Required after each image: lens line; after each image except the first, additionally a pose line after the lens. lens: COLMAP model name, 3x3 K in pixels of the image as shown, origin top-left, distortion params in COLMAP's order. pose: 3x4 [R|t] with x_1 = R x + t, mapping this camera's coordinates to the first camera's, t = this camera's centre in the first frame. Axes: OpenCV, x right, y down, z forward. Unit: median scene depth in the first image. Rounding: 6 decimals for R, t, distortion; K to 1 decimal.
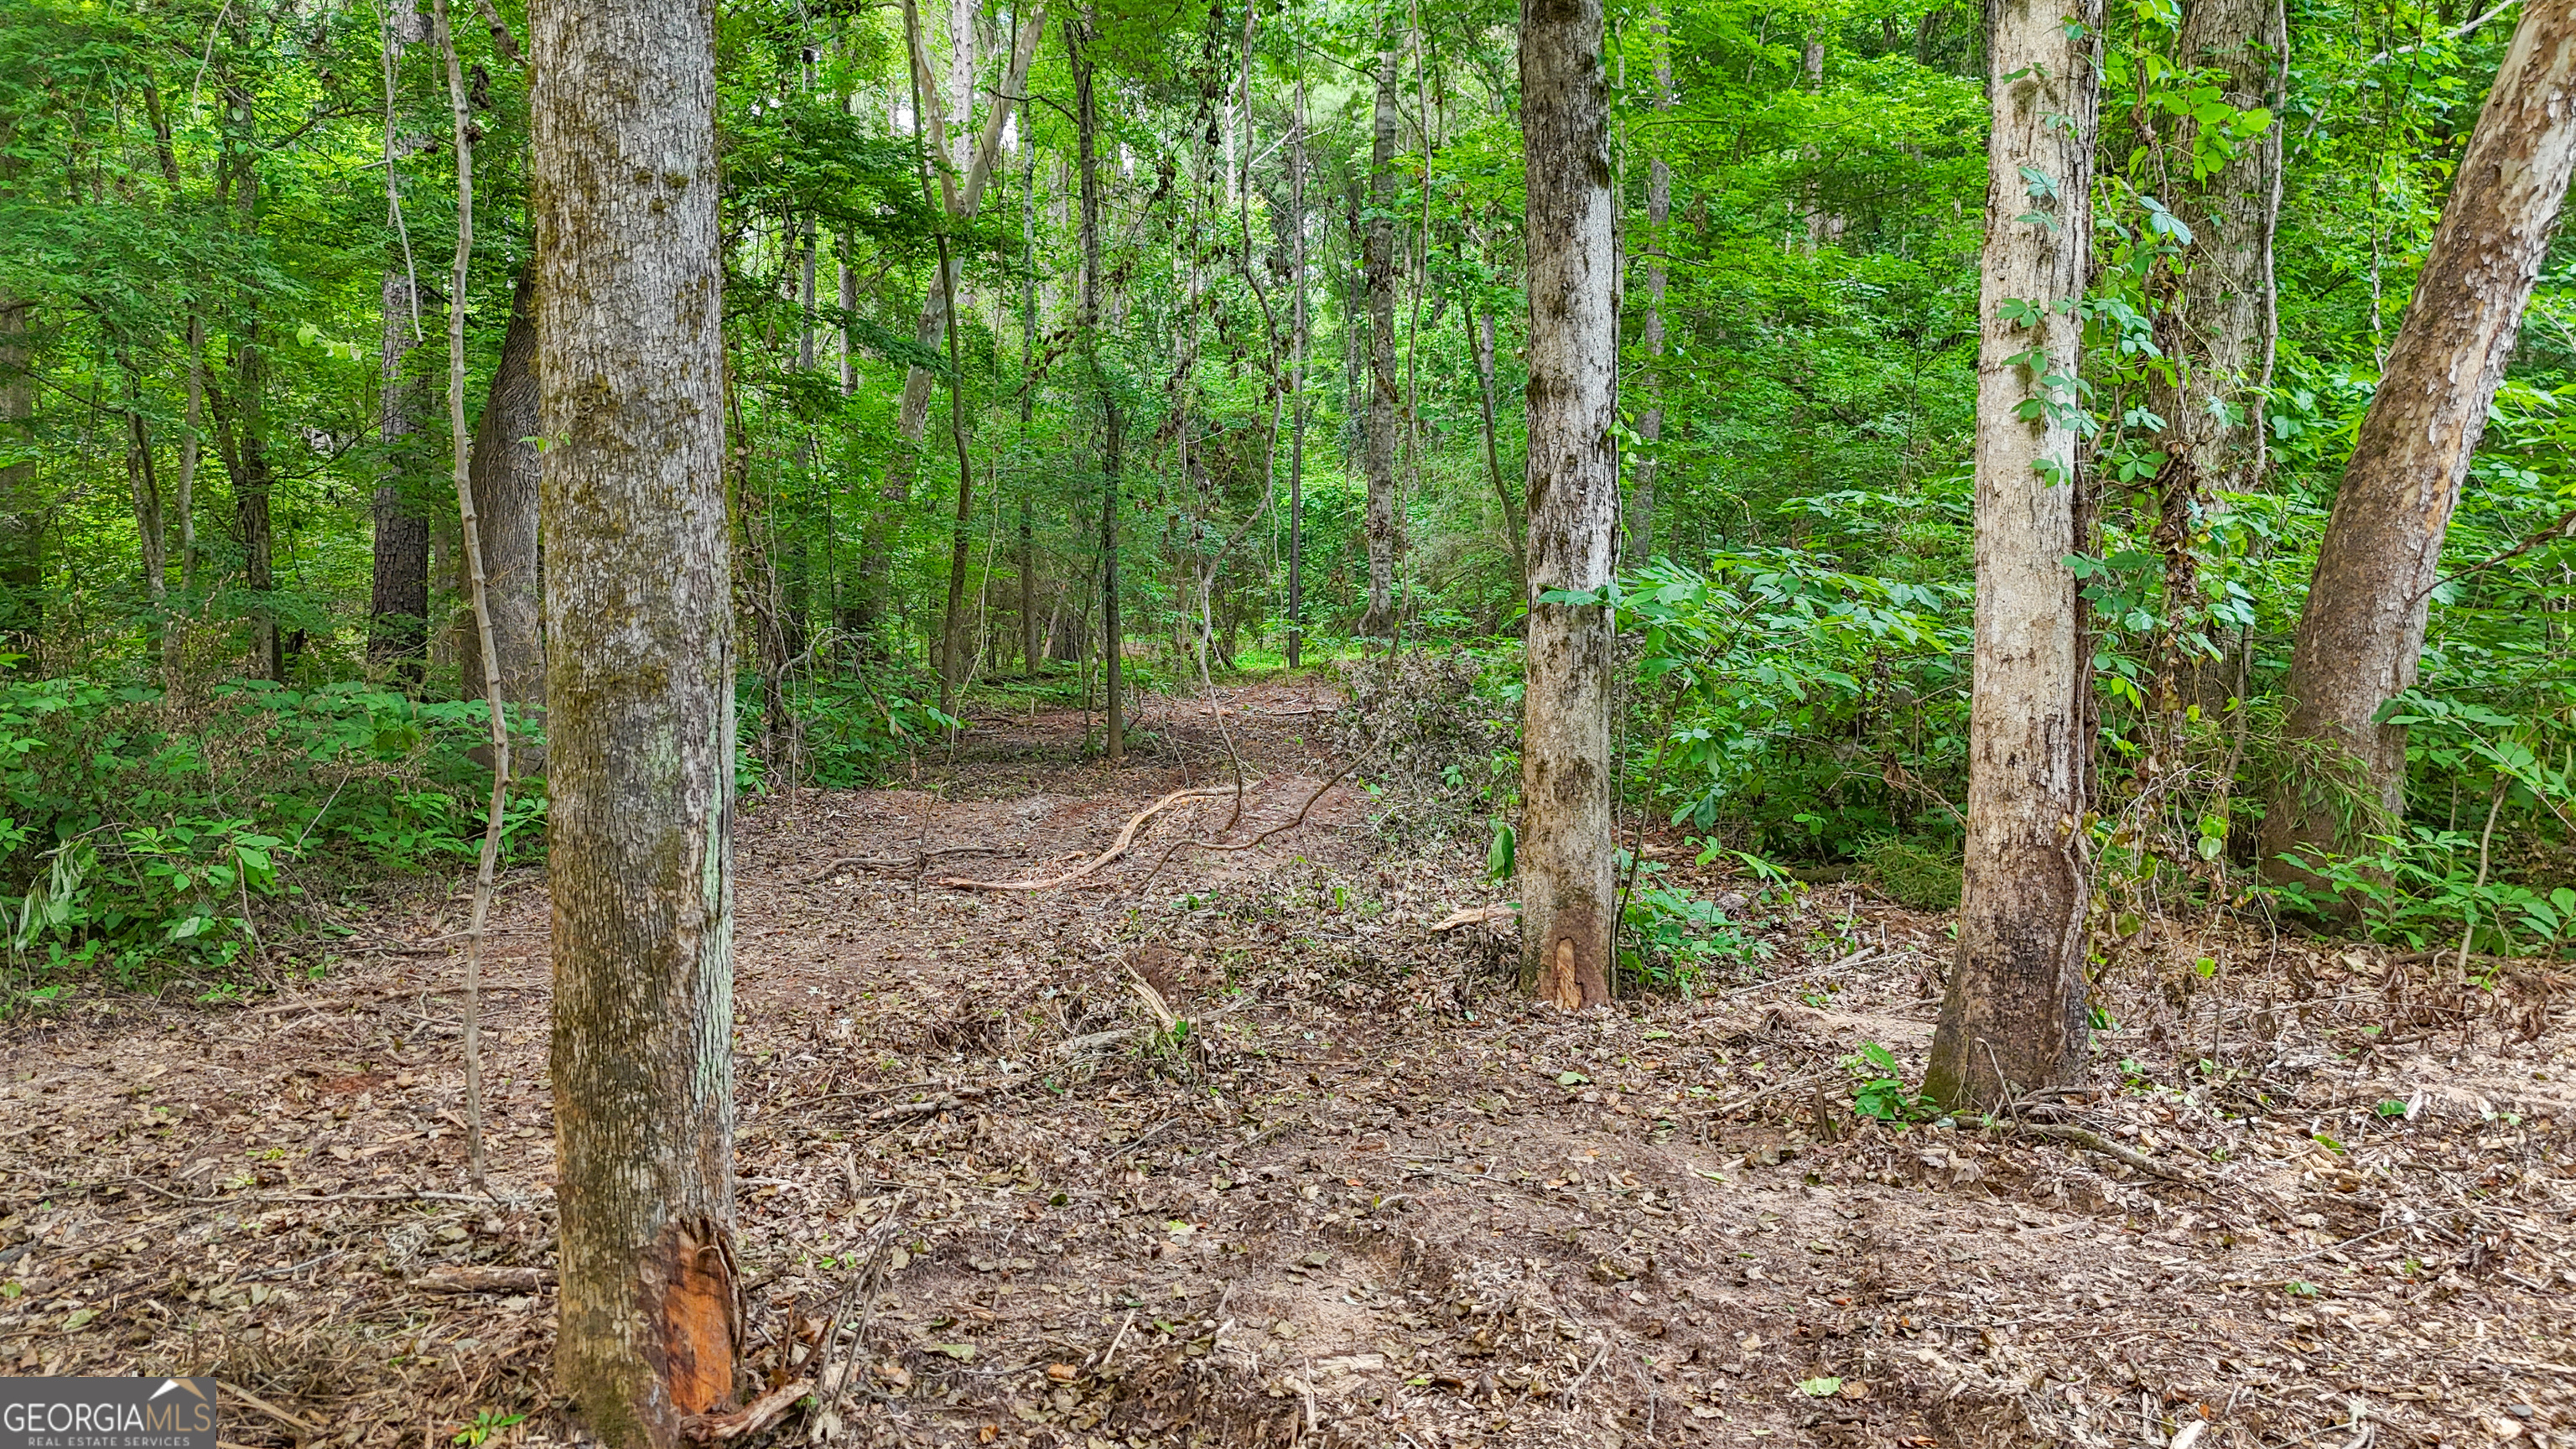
lens RADIAL K [[1783.7, 0, 1291.1], [0, 1783.7, 729.3], [0, 0, 1]] dist [0.006102, -0.001004]
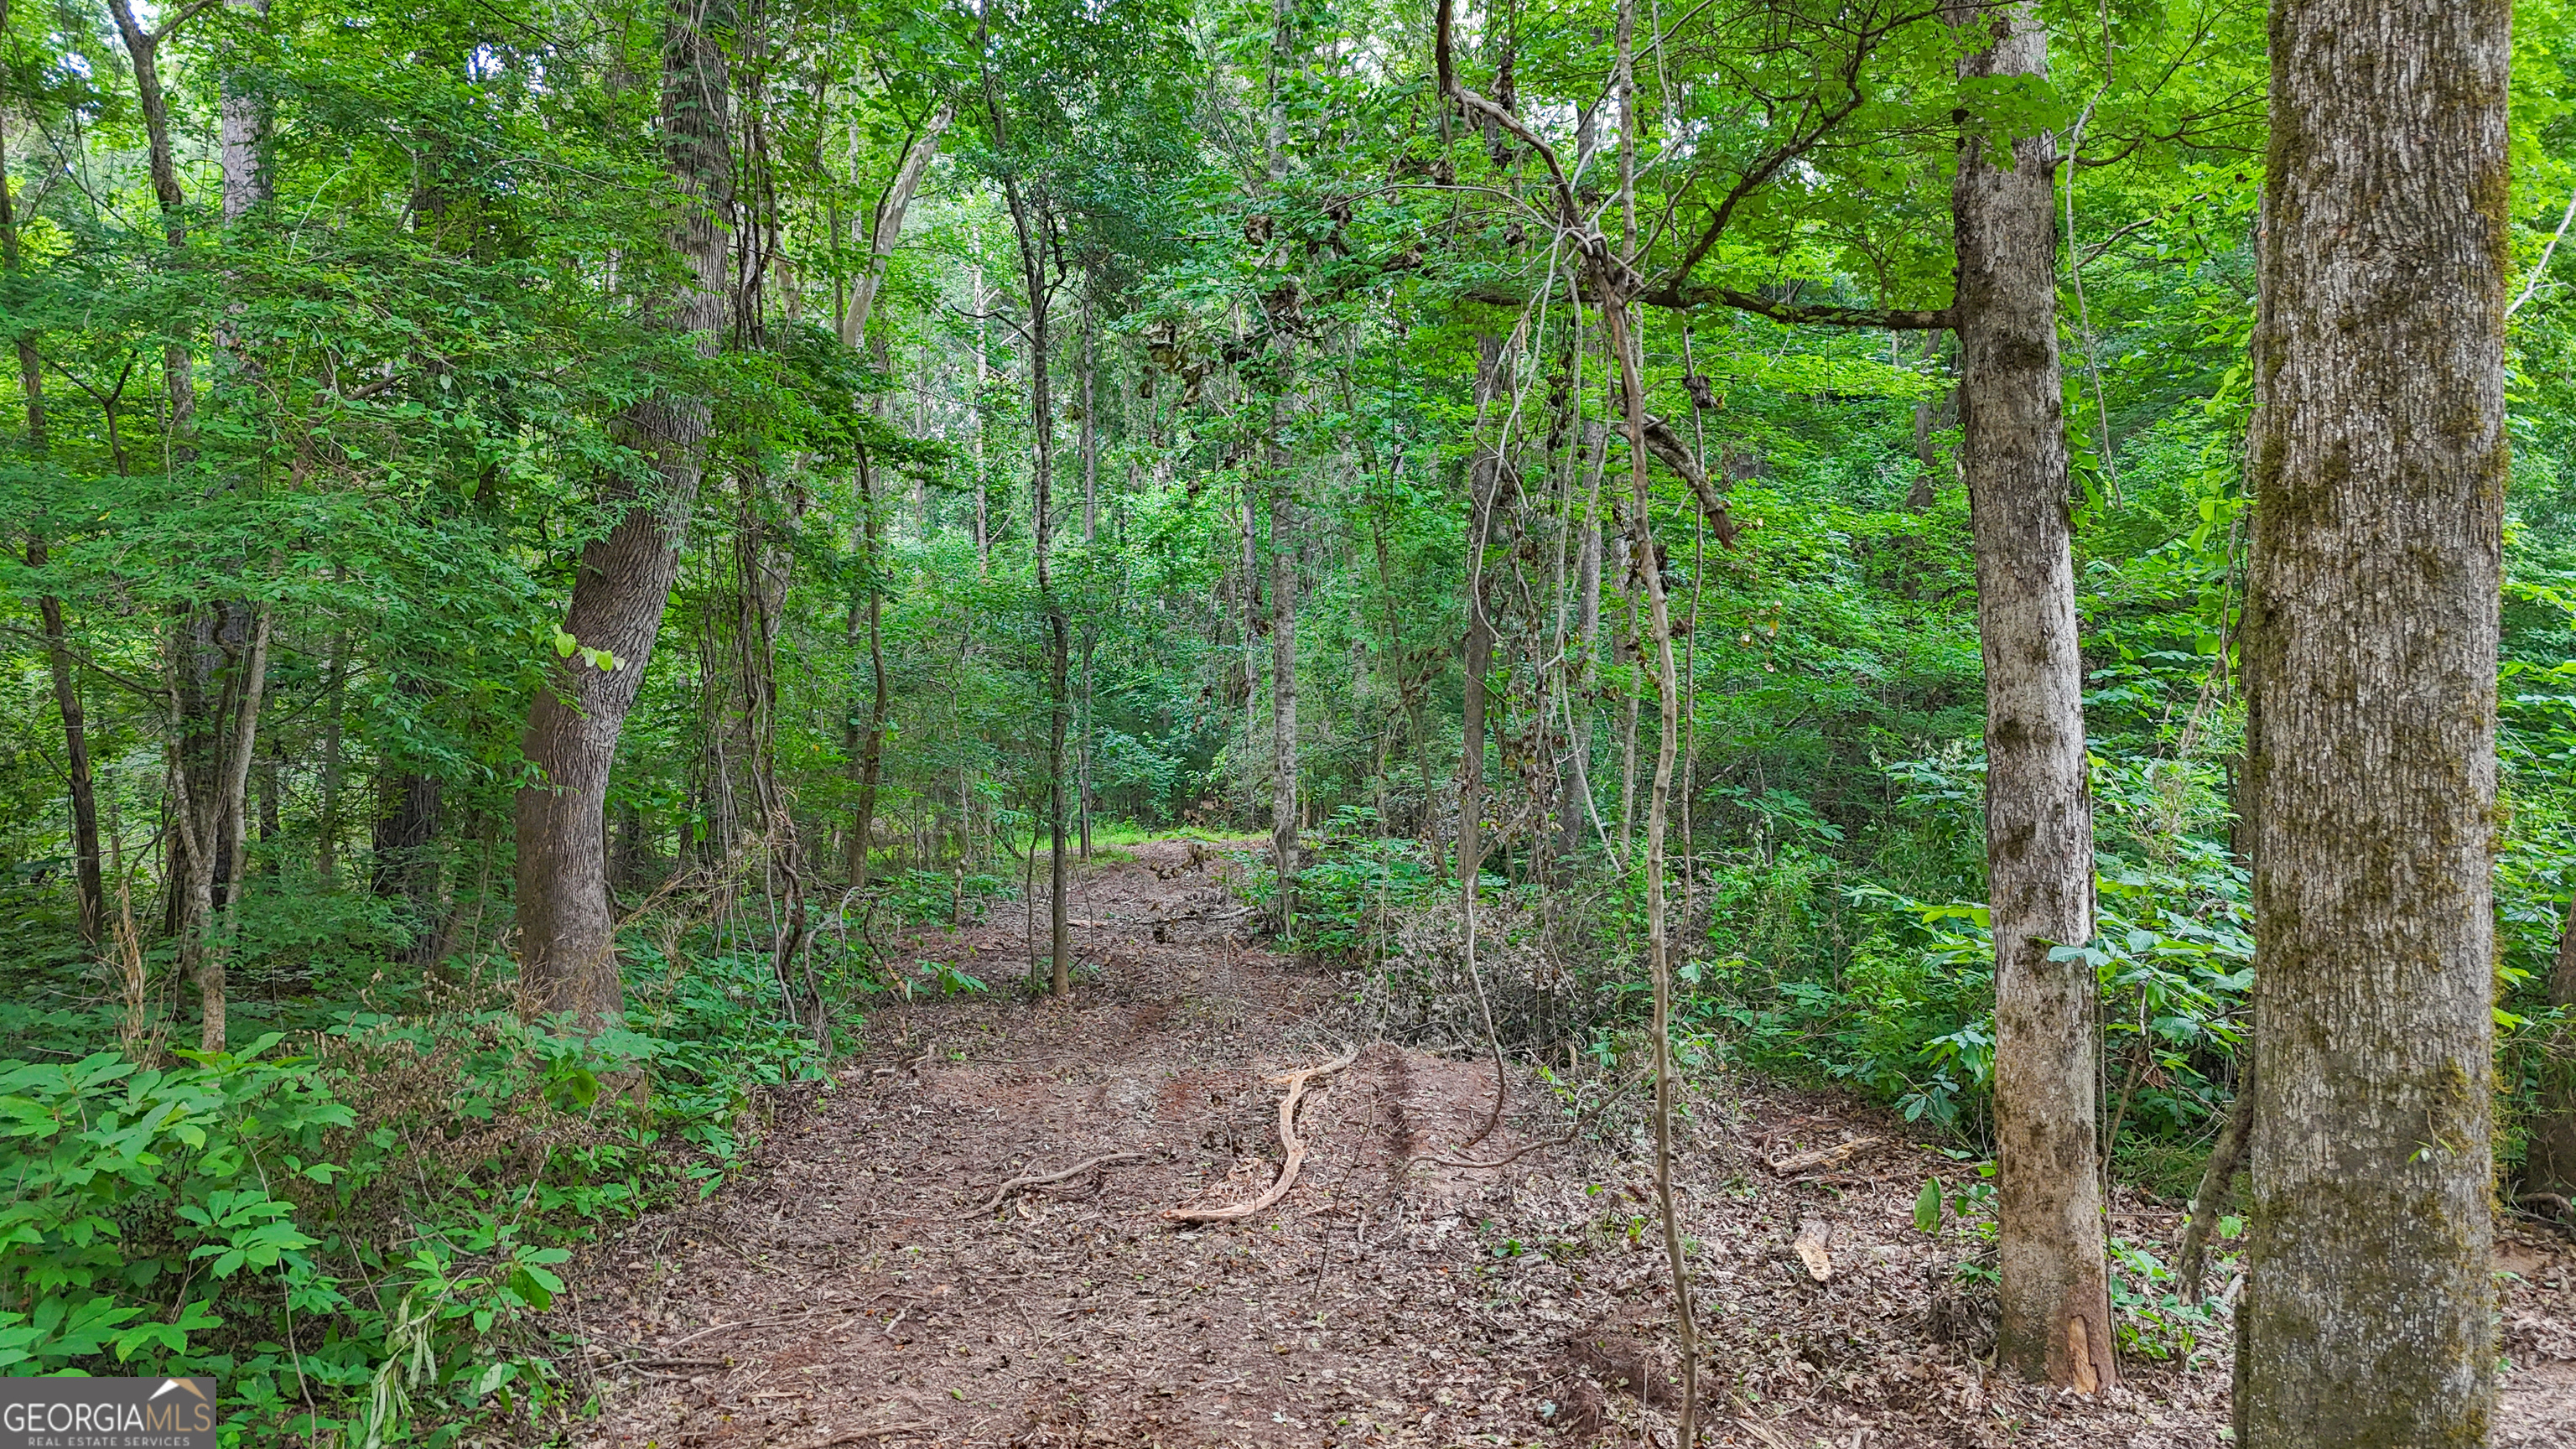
lens RADIAL K [[1783.7, 0, 1288.0], [0, 1783.7, 715.9], [0, 0, 1]] dist [0.006102, -0.001004]
pose [[0.988505, 0.003779, 0.151140, -0.404456], [0.011555, 0.994875, -0.100446, -0.108917], [-0.150745, 0.101038, 0.983396, 0.104467]]
